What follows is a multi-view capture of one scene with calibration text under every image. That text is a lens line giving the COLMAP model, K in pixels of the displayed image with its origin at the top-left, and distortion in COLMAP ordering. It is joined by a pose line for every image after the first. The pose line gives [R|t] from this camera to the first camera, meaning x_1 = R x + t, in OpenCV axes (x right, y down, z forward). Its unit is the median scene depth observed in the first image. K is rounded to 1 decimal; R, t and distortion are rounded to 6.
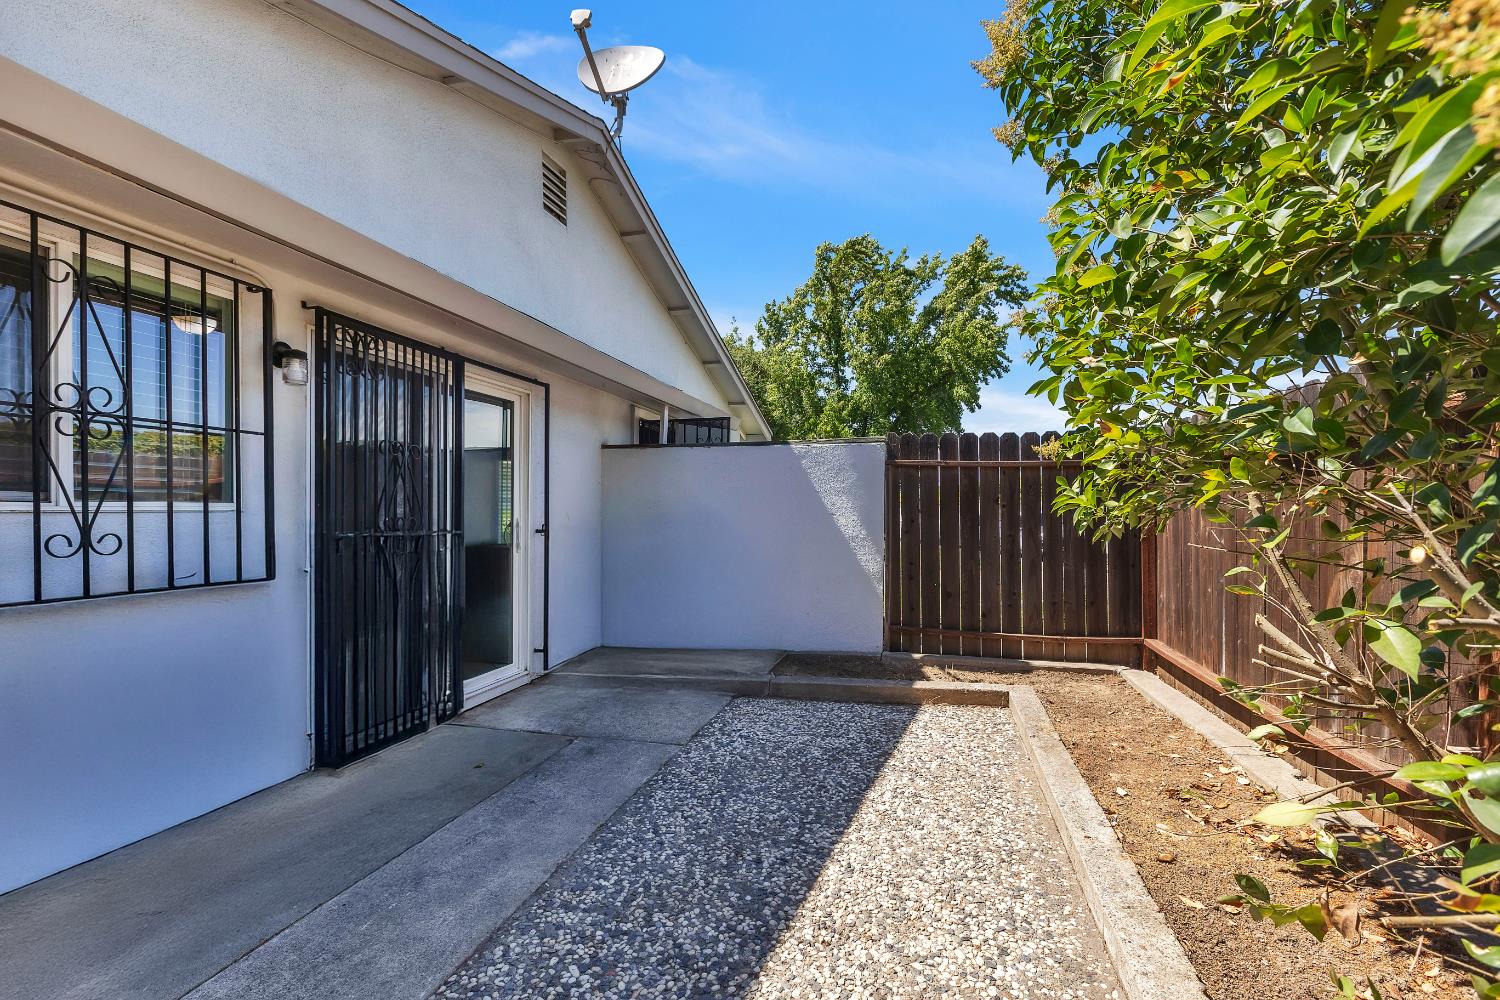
lens RADIAL K [[688.7, 0, 745.4], [0, 688.7, 511.1], [0, 0, 1]] dist [-0.000918, -0.000344]
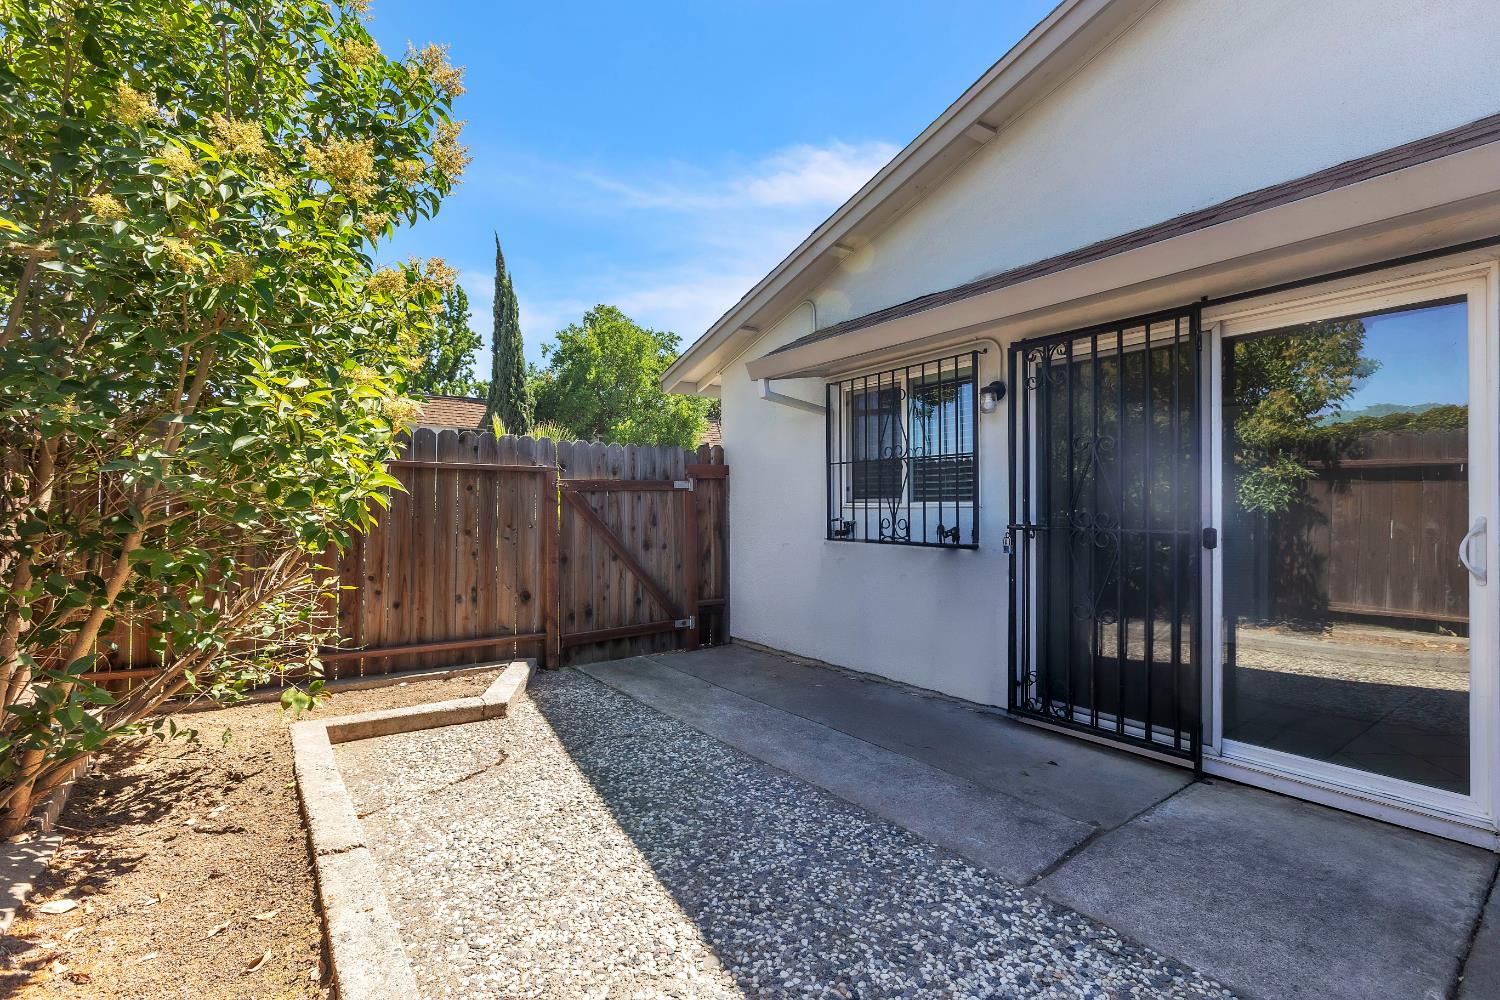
lens RADIAL K [[688.7, 0, 751.7], [0, 688.7, 497.8], [0, 0, 1]] dist [-0.000918, -0.000344]
pose [[-0.636353, -0.009422, -0.771341, 0.747083], [0.004371, 0.999865, -0.015820, 0.001739], [0.771386, -0.013439, -0.636226, 1.661730]]
